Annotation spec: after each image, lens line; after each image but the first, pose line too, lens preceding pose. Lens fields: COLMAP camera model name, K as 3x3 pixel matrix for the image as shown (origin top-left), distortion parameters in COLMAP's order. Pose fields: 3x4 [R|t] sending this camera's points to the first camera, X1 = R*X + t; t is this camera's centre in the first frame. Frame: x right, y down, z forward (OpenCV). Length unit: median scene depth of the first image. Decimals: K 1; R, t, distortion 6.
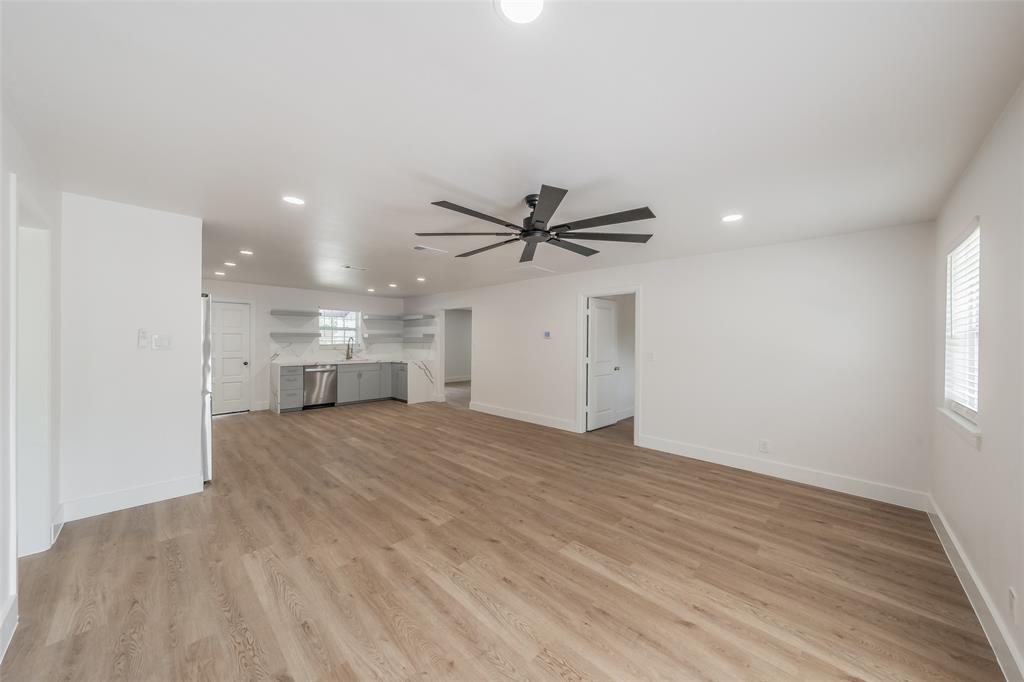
lens RADIAL K [[360.1, 0, 519.5], [0, 360.1, 336.9], [0, 0, 1]] dist [-0.003275, 0.000546]
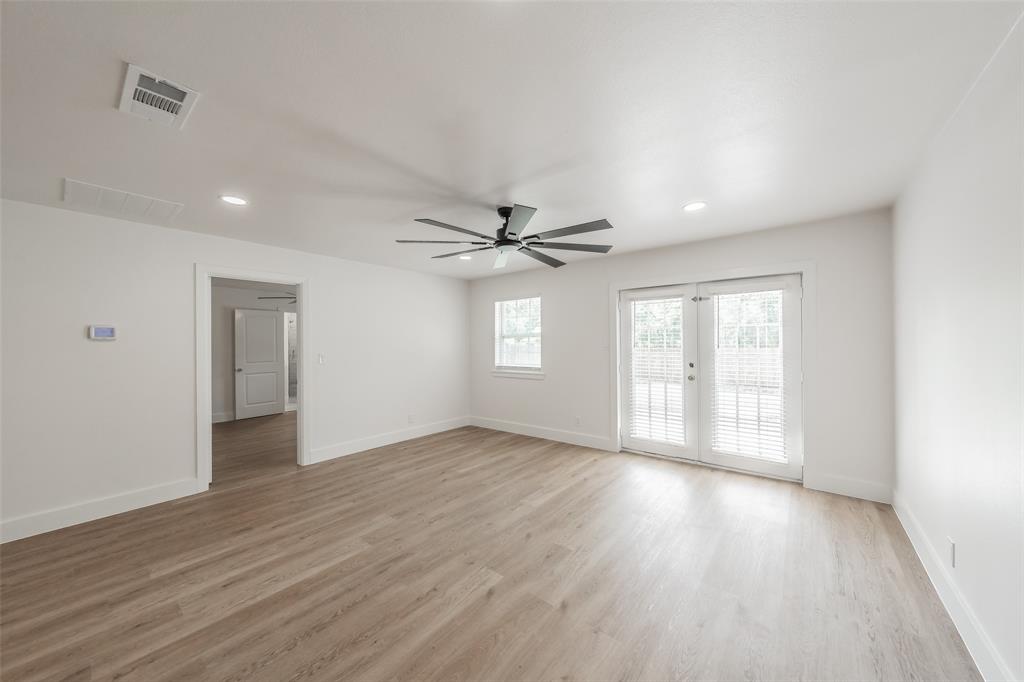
lens RADIAL K [[360.1, 0, 510.1], [0, 360.1, 340.3], [0, 0, 1]] dist [-0.003275, 0.000546]
pose [[-0.078367, -0.006328, 0.996905, -0.830613], [0.000434, 0.999980, 0.006382, -0.000721], [-0.996924, 0.000933, -0.078362, 0.860255]]
